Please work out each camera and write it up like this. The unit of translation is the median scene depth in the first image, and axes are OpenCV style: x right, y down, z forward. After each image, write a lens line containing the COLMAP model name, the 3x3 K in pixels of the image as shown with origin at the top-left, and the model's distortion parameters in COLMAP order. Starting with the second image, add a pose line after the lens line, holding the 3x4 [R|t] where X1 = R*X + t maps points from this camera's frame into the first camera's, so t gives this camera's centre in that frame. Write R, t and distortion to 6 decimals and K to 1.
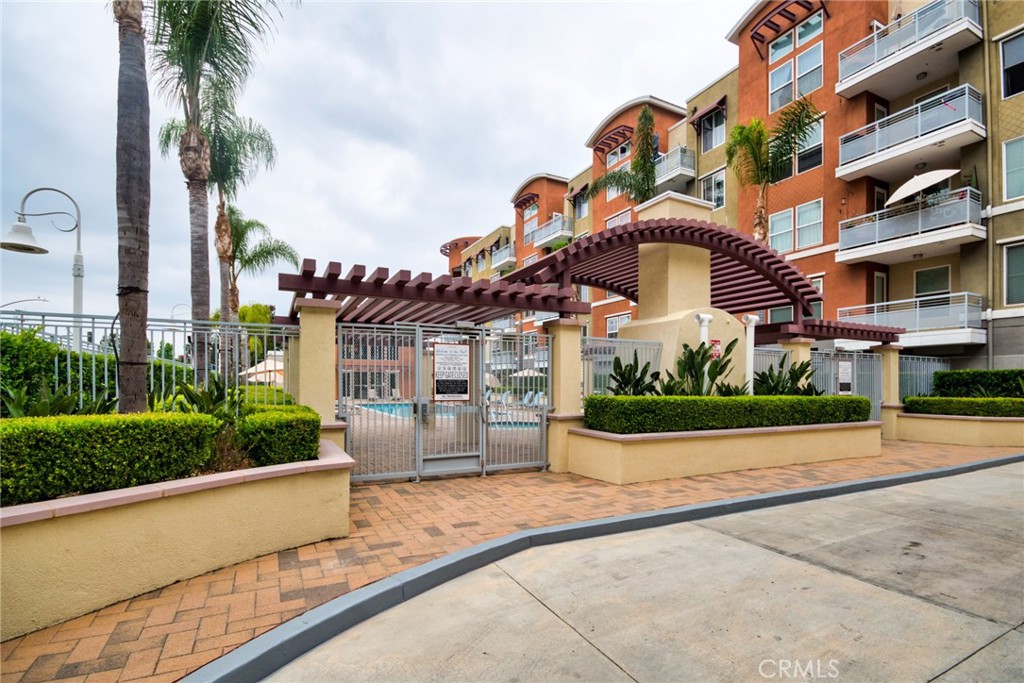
lens RADIAL K [[478.1, 0, 509.9], [0, 478.1, 383.1], [0, 0, 1]] dist [-0.000155, -0.001180]
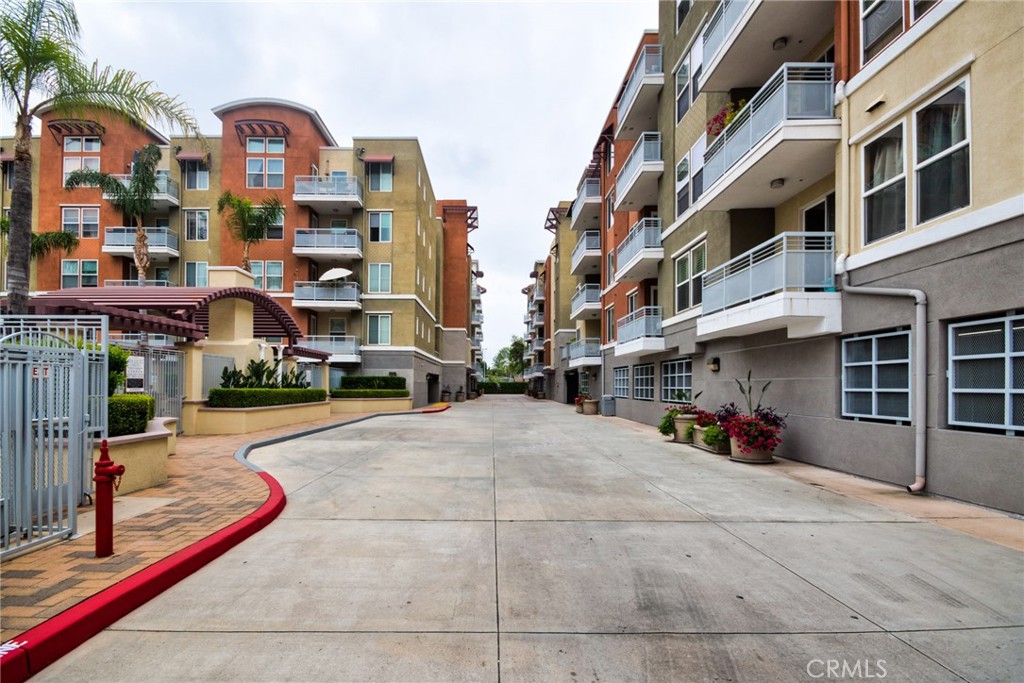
lens RADIAL K [[478.1, 0, 509.9], [0, 478.1, 383.1], [0, 0, 1]] dist [-0.000155, -0.001180]
pose [[0.424866, 0.007354, 0.905226, -0.536309], [-0.014592, 0.999893, -0.001274, -0.004026], [-0.905139, -0.012668, 0.424928, -0.405562]]
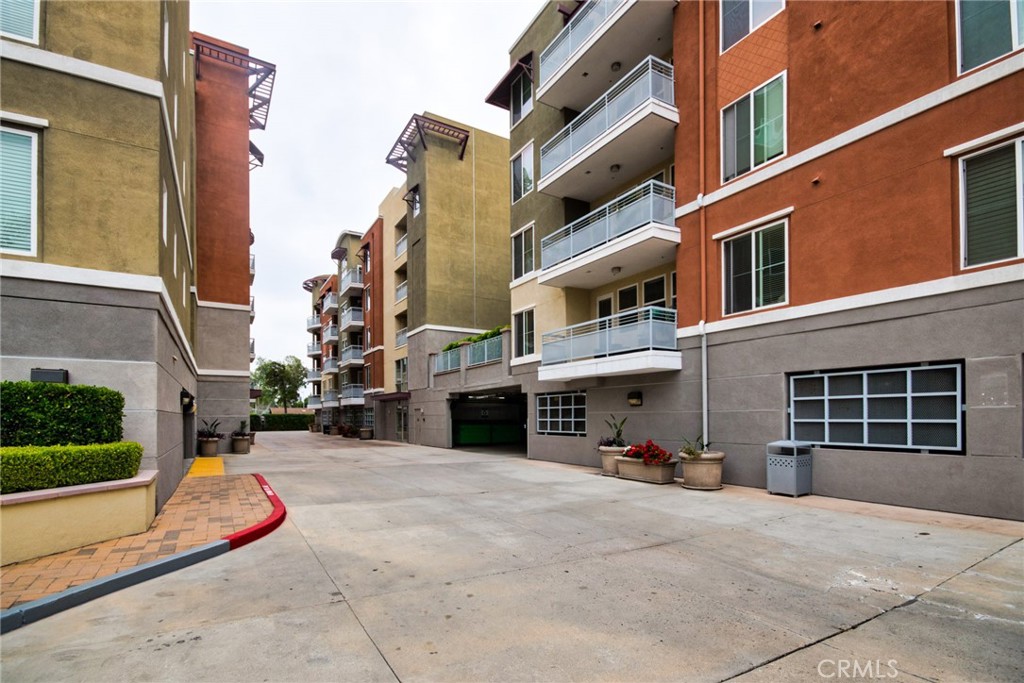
lens RADIAL K [[480.5, 0, 512.5], [0, 480.5, 422.1], [0, 0, 1]] dist [-0.014930, -0.000548]
pose [[-0.073714, -0.007055, 0.997254, 0.540699], [-0.006740, 0.999956, 0.006576, 0.002968], [-0.997257, -0.006237, -0.073758, 0.447141]]
